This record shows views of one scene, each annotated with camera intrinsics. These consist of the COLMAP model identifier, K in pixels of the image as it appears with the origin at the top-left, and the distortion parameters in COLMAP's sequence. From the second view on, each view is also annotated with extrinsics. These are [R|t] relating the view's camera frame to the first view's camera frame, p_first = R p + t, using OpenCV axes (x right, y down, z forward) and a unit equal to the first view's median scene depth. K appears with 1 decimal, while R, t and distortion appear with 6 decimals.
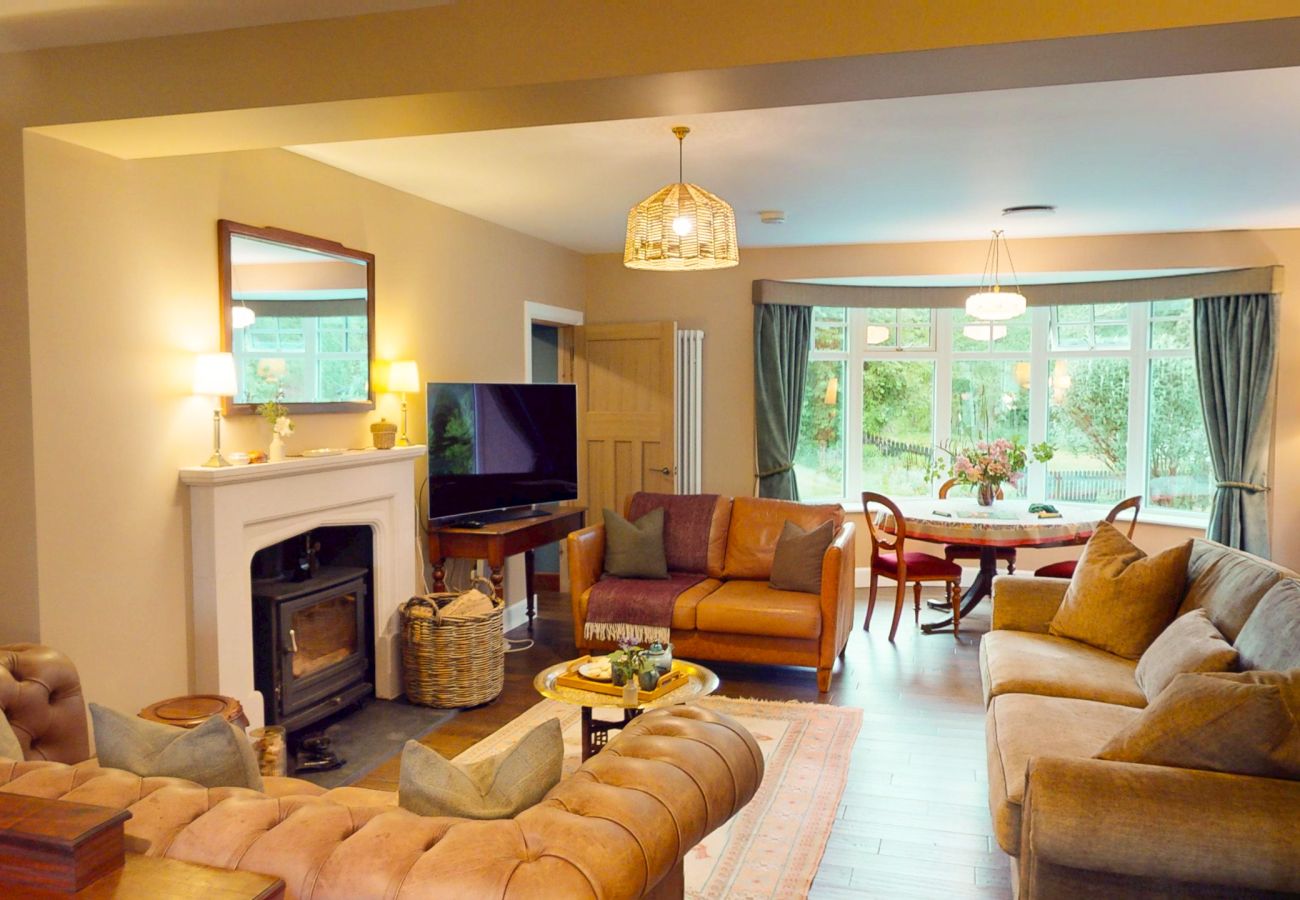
lens RADIAL K [[1026.6, 0, 651.8], [0, 1026.6, 451.0], [0, 0, 1]] dist [0.063991, 0.000888]
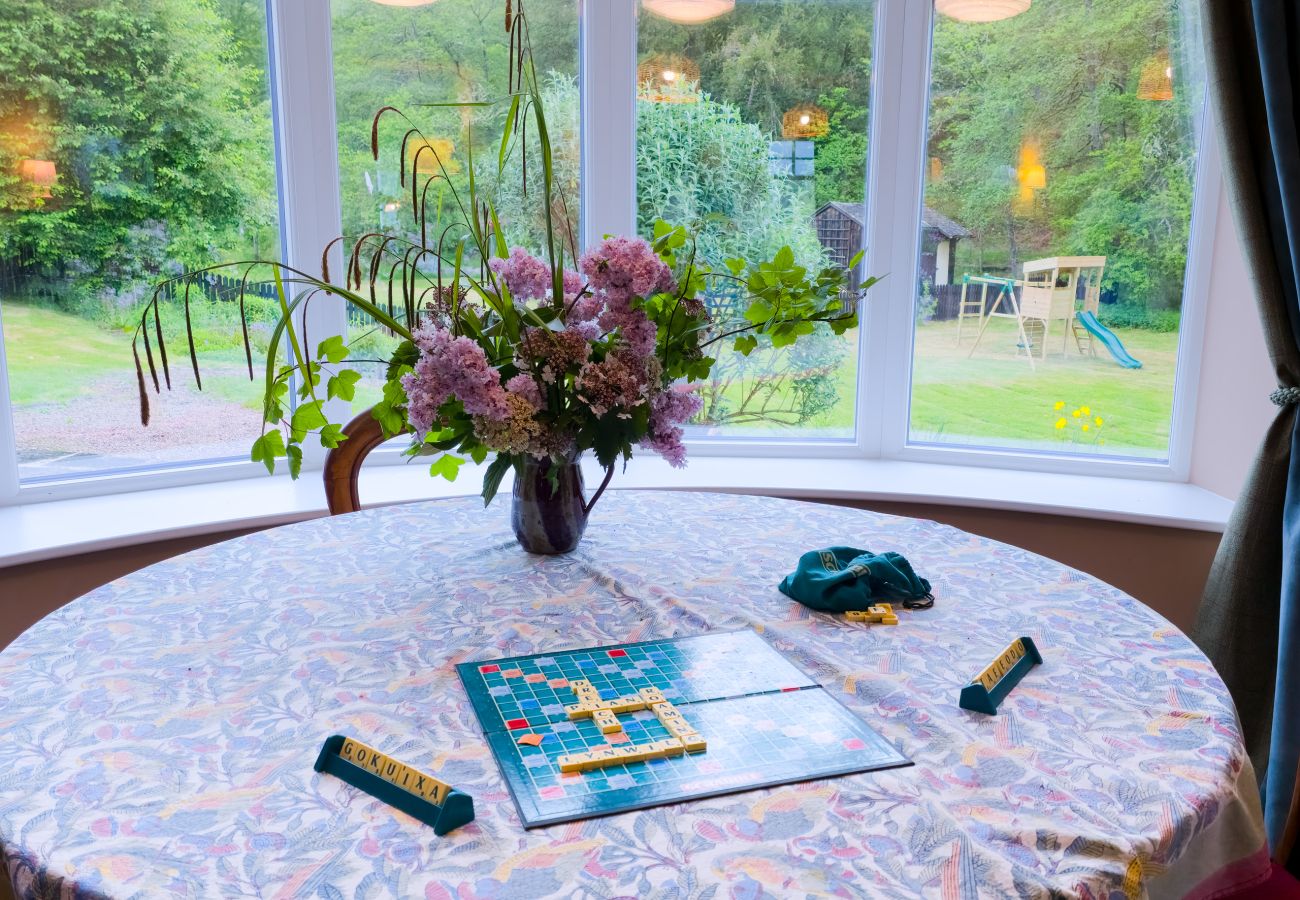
lens RADIAL K [[1026.6, 0, 650.9], [0, 1026.6, 446.4], [0, 0, 1]] dist [0.063991, 0.000888]
pose [[0.823770, -0.110350, 0.556080, 0.221015], [0.025139, 0.987019, 0.158626, -0.002721], [-0.566366, -0.116693, 0.815851, 0.812012]]
